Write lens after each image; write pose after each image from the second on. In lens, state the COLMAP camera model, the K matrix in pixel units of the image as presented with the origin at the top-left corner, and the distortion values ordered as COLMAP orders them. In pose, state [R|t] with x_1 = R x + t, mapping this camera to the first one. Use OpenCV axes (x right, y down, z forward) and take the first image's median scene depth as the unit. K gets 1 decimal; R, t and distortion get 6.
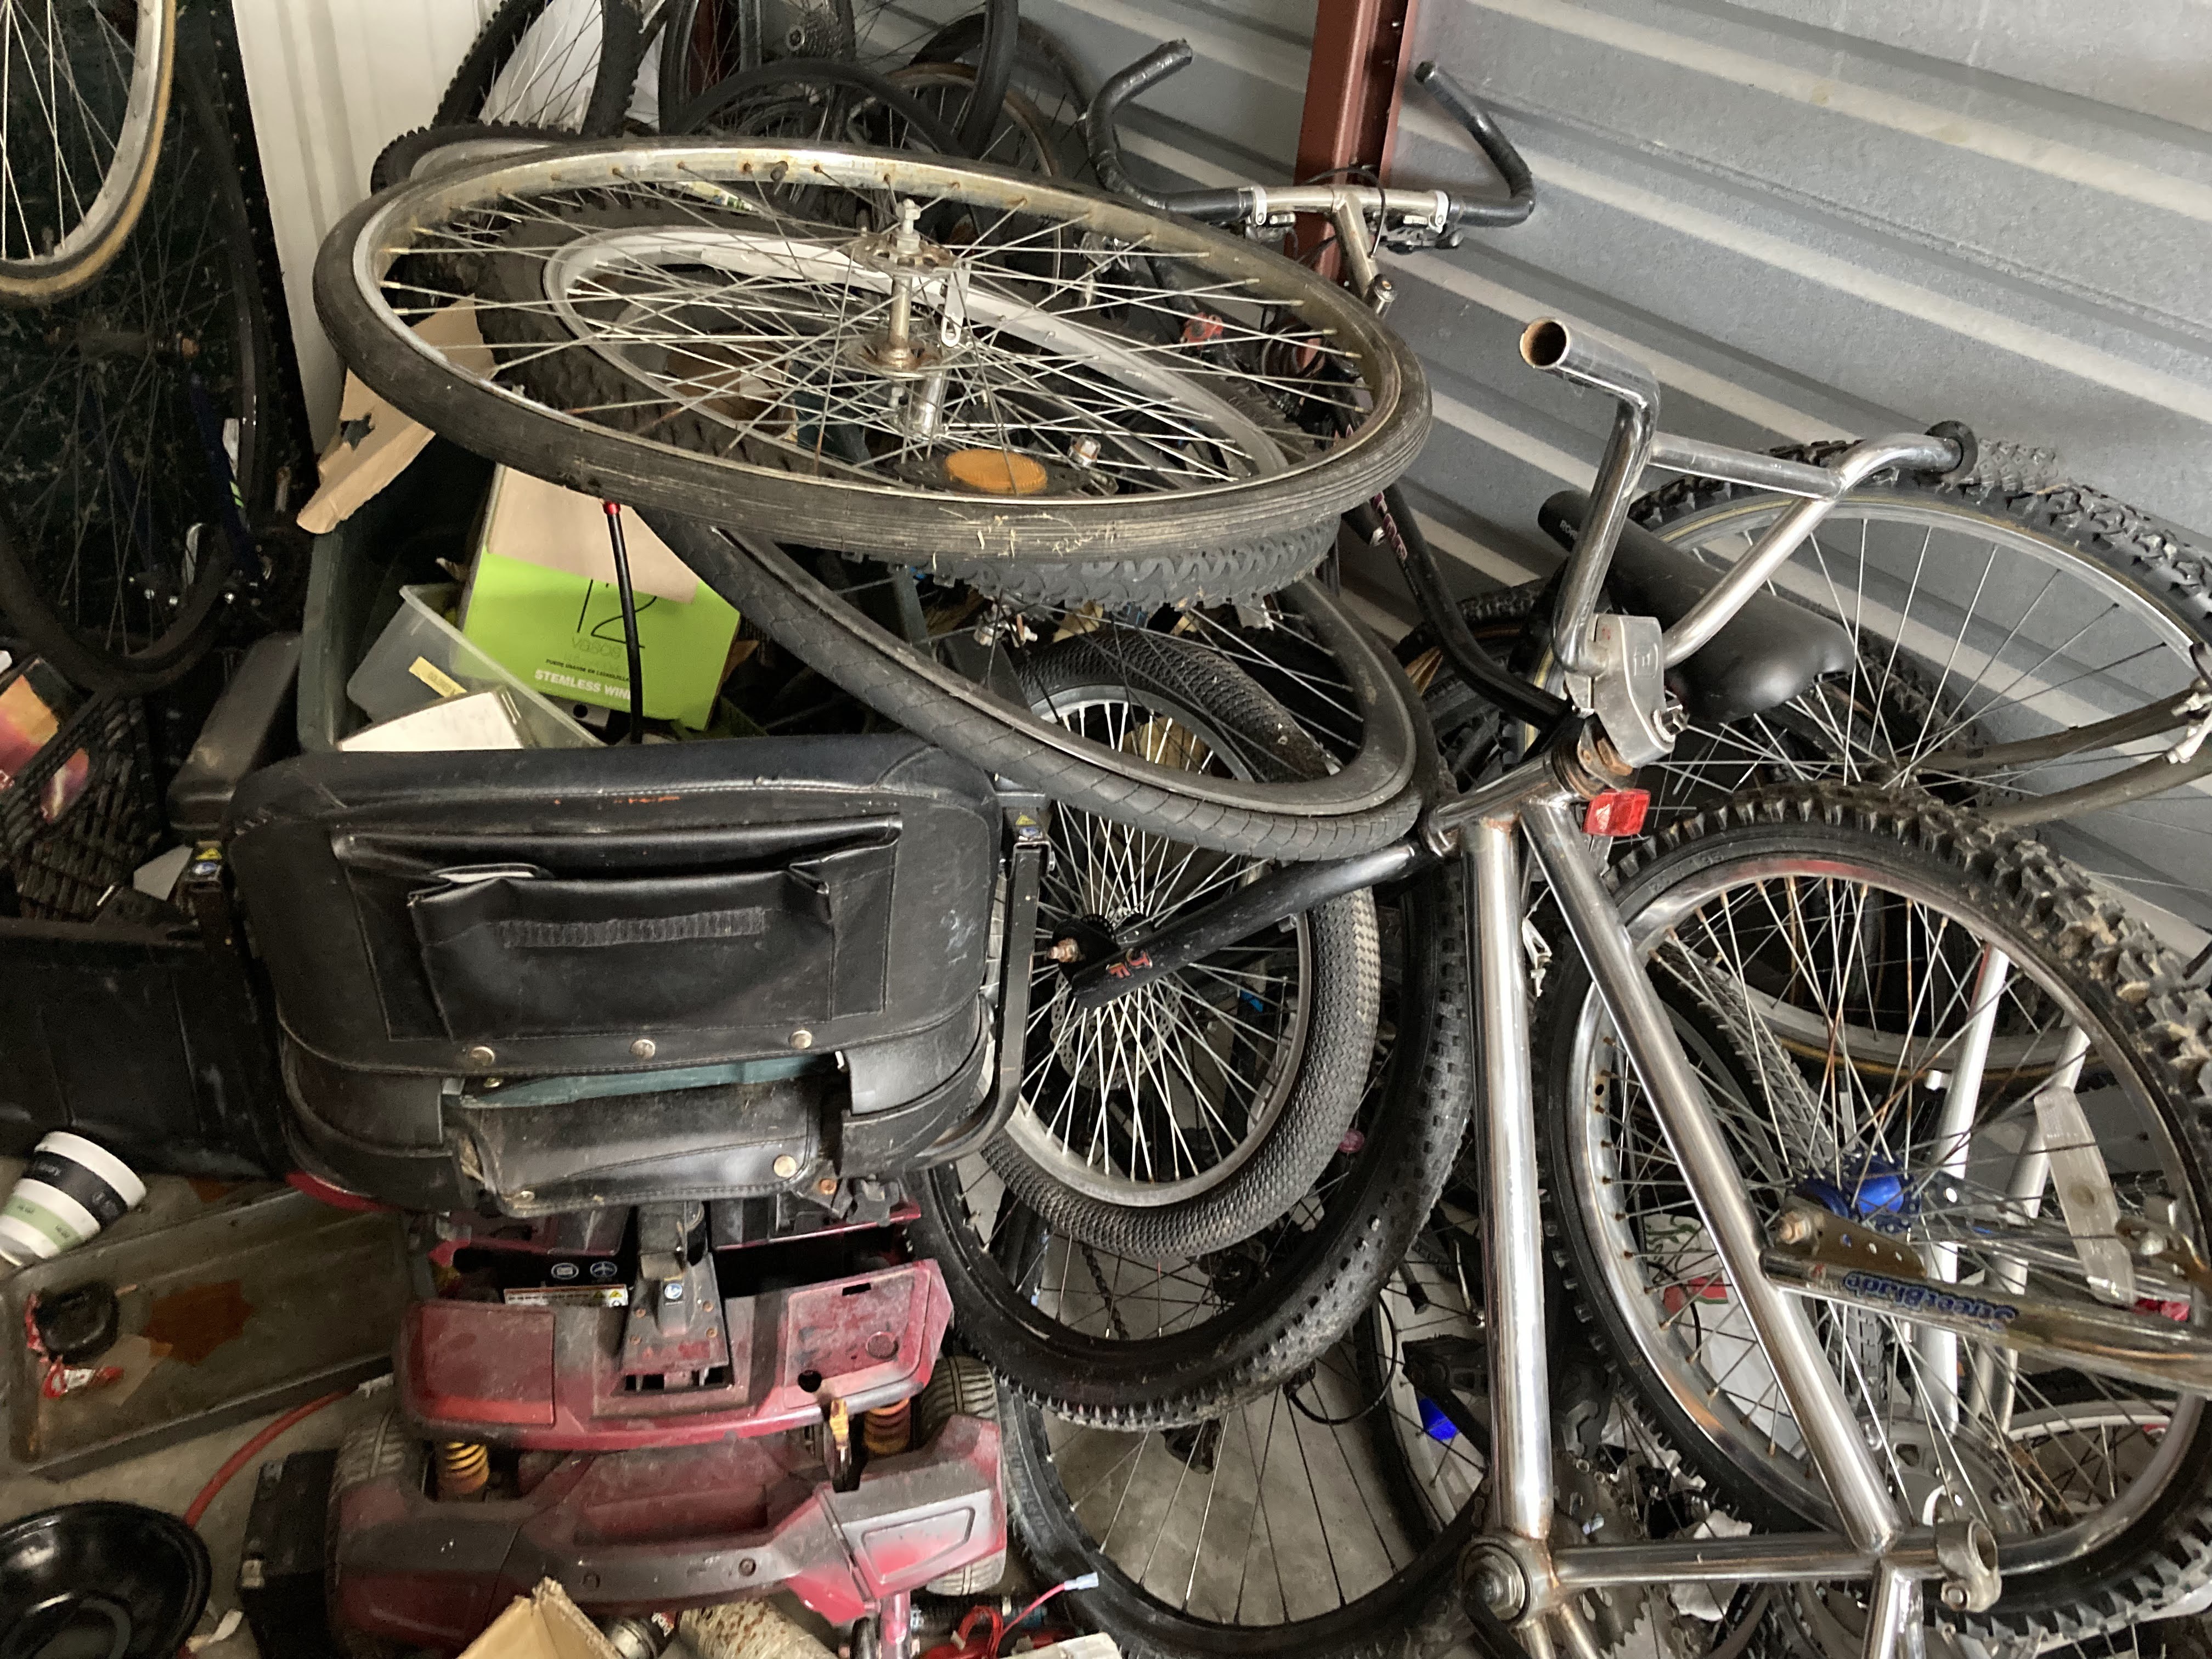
lens RADIAL K [[1795.2, 0, 1121.1], [0, 1795.2, 826.0], [0, 0, 1]] dist [0.024003, -0.029030]
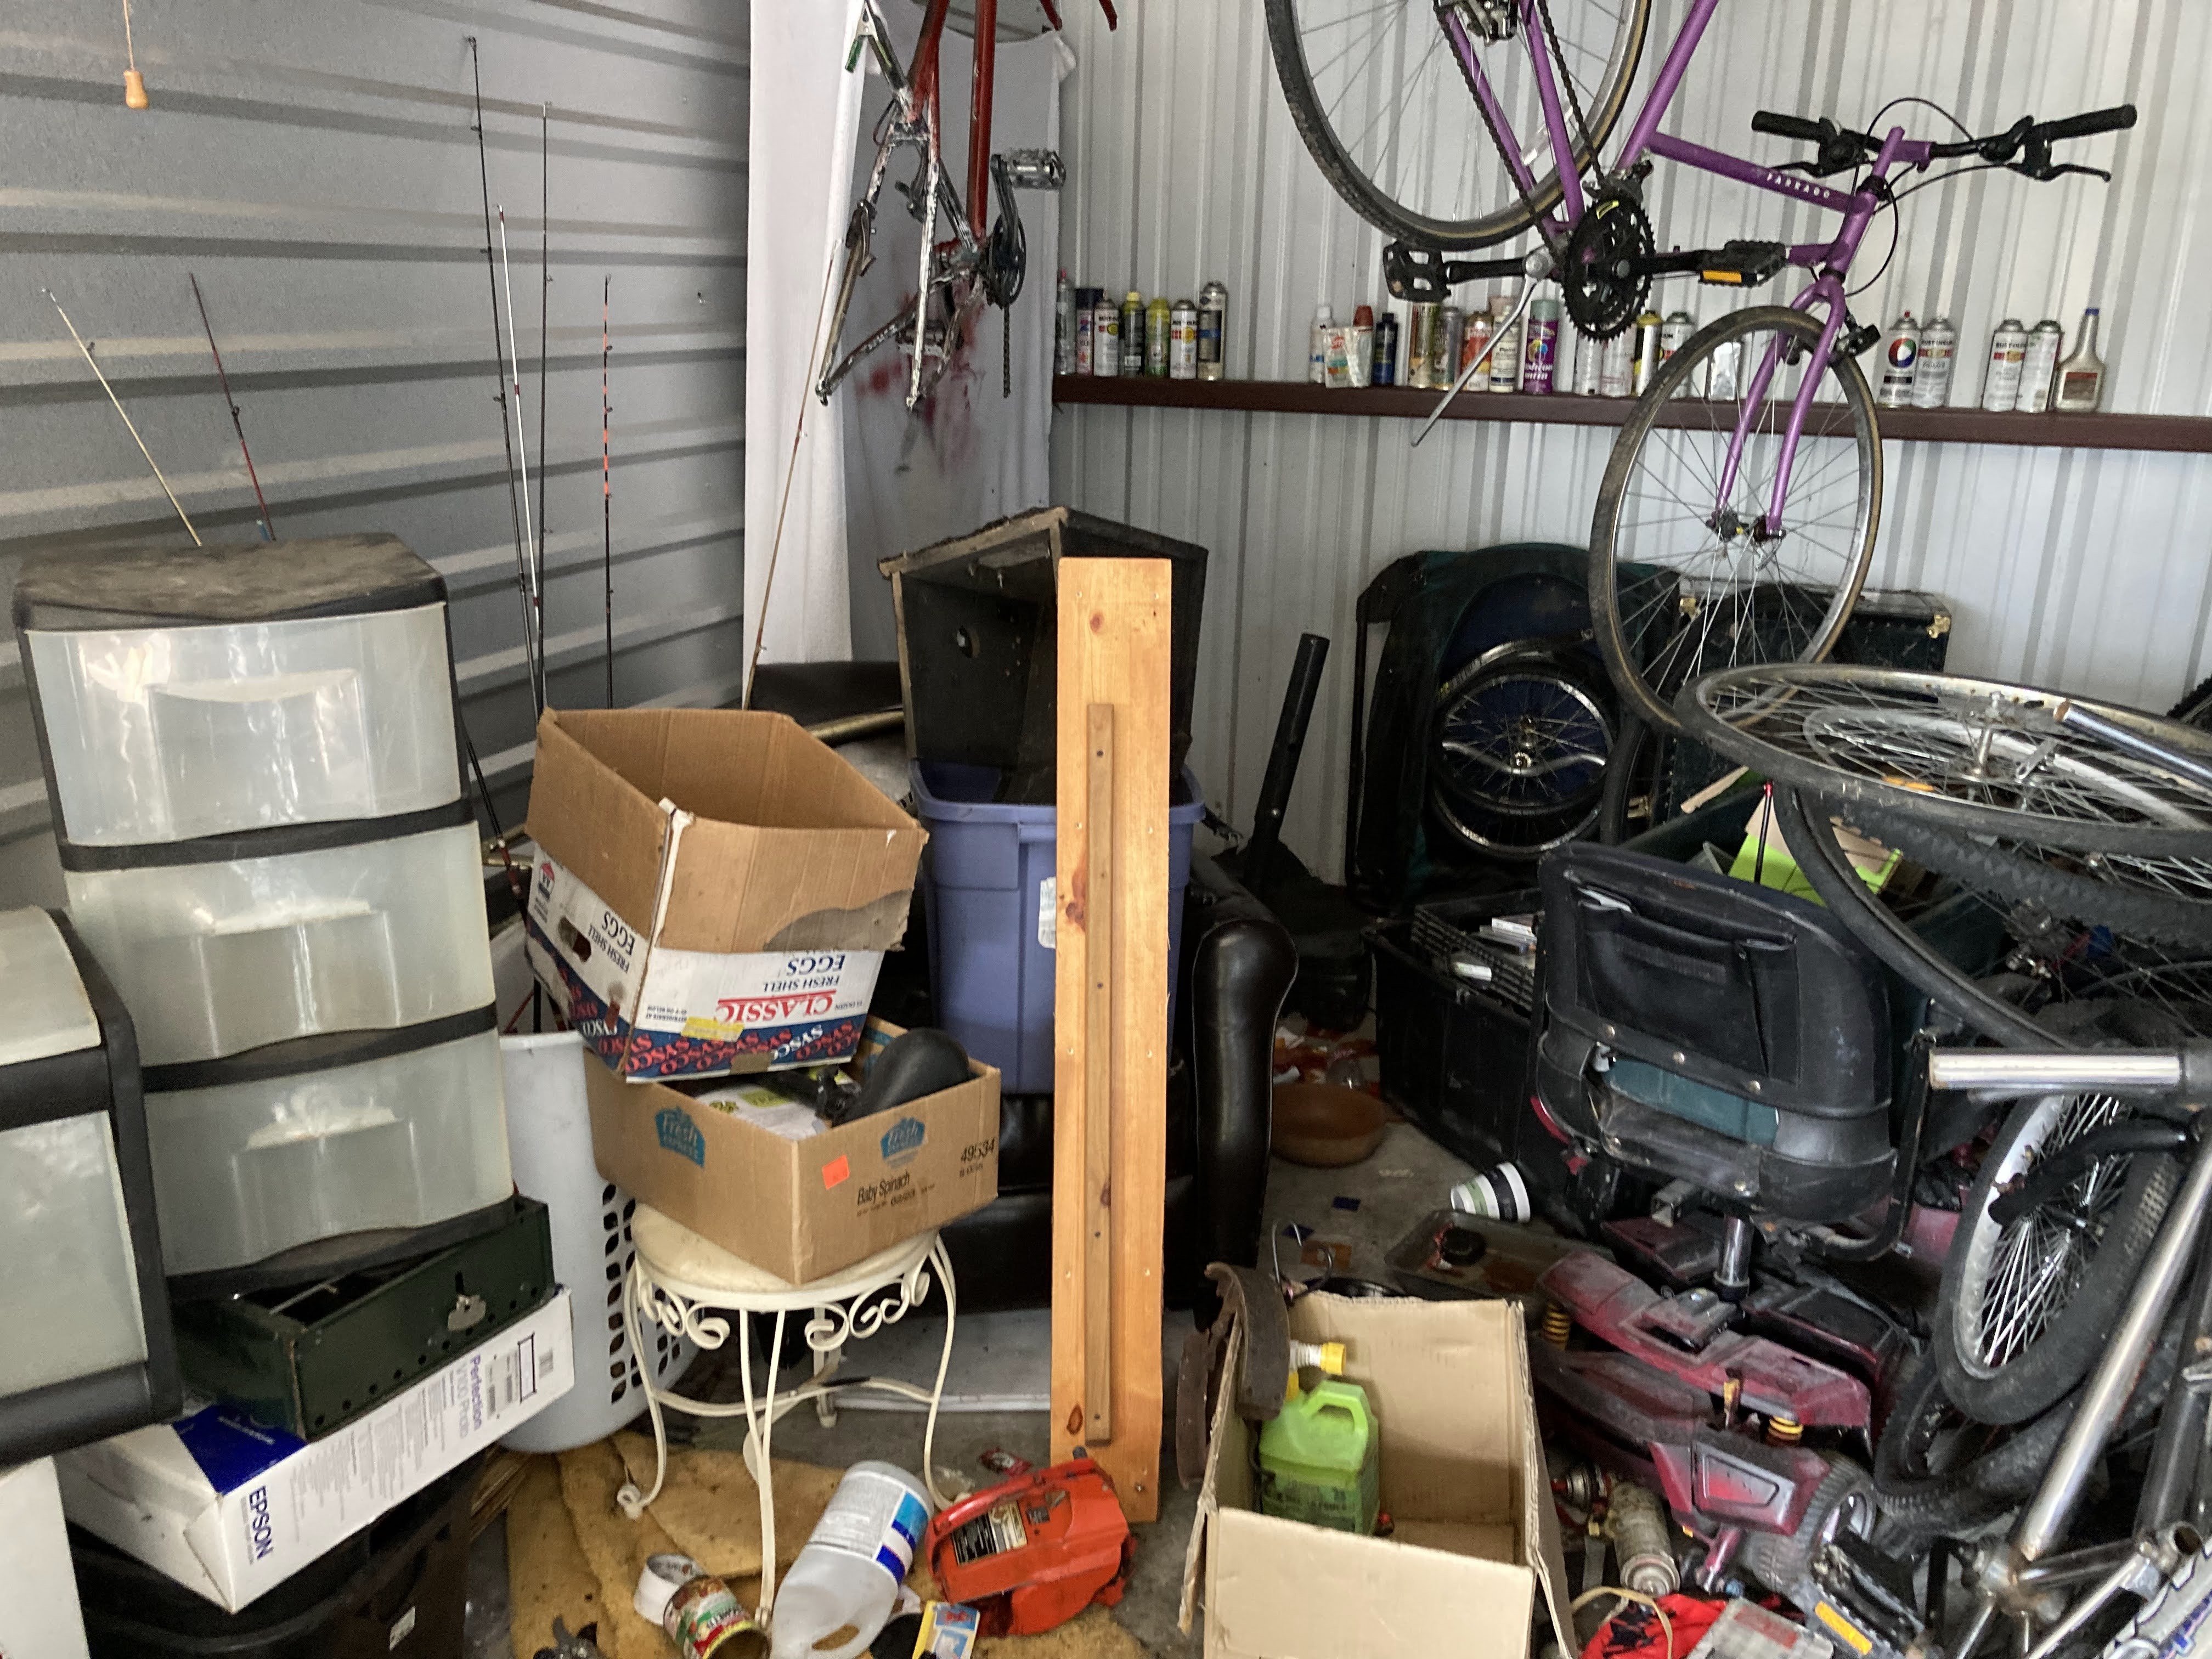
lens RADIAL K [[1795.2, 0, 1100.7], [0, 1795.2, 839.9], [0, 0, 1]] dist [0.024003, -0.029030]
pose [[0.499300, 0.181559, -0.847193, 0.620389], [-0.482705, 0.870285, -0.097978, 0.250659], [0.719510, 0.457865, 0.522173, -0.335567]]
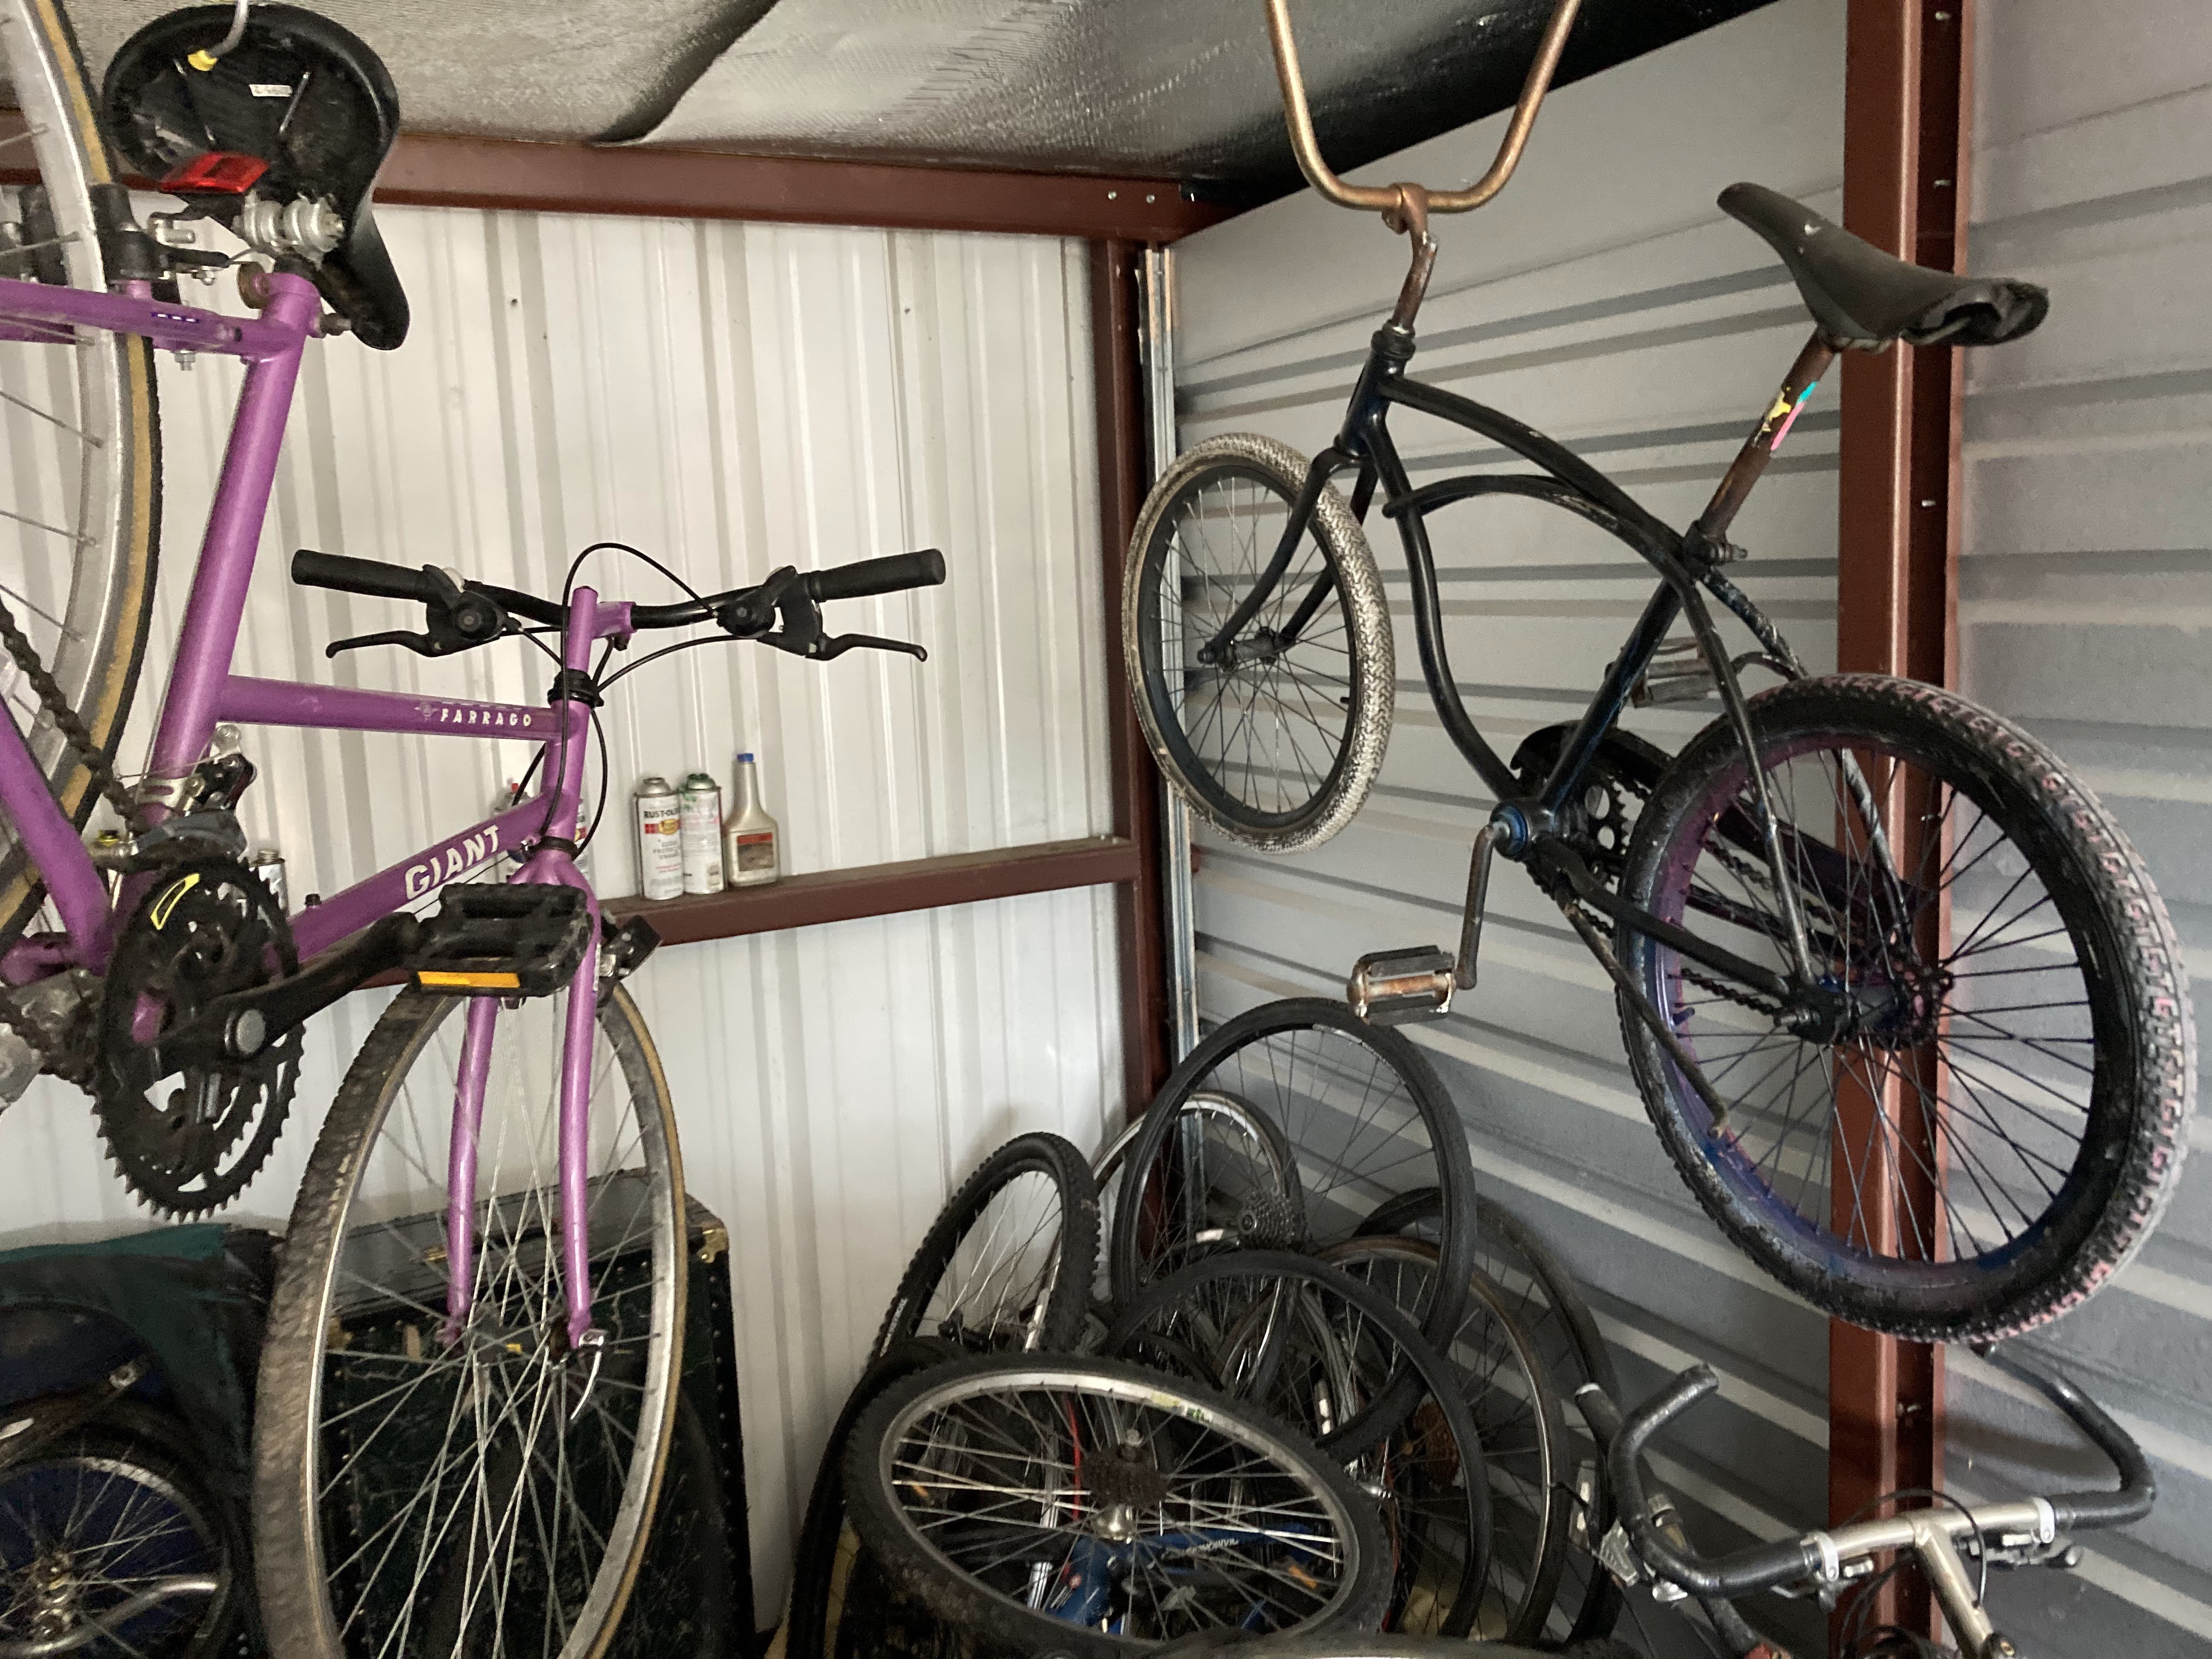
lens RADIAL K [[1795.2, 0, 1099.7], [0, 1795.2, 792.3], [0, 0, 1]] dist [0.024003, -0.029030]
pose [[0.972642, -0.106201, -0.206611, -0.042855], [-0.004150, 0.881302, -0.472536, -0.253863], [0.232270, 0.460466, 0.856751, 0.023490]]
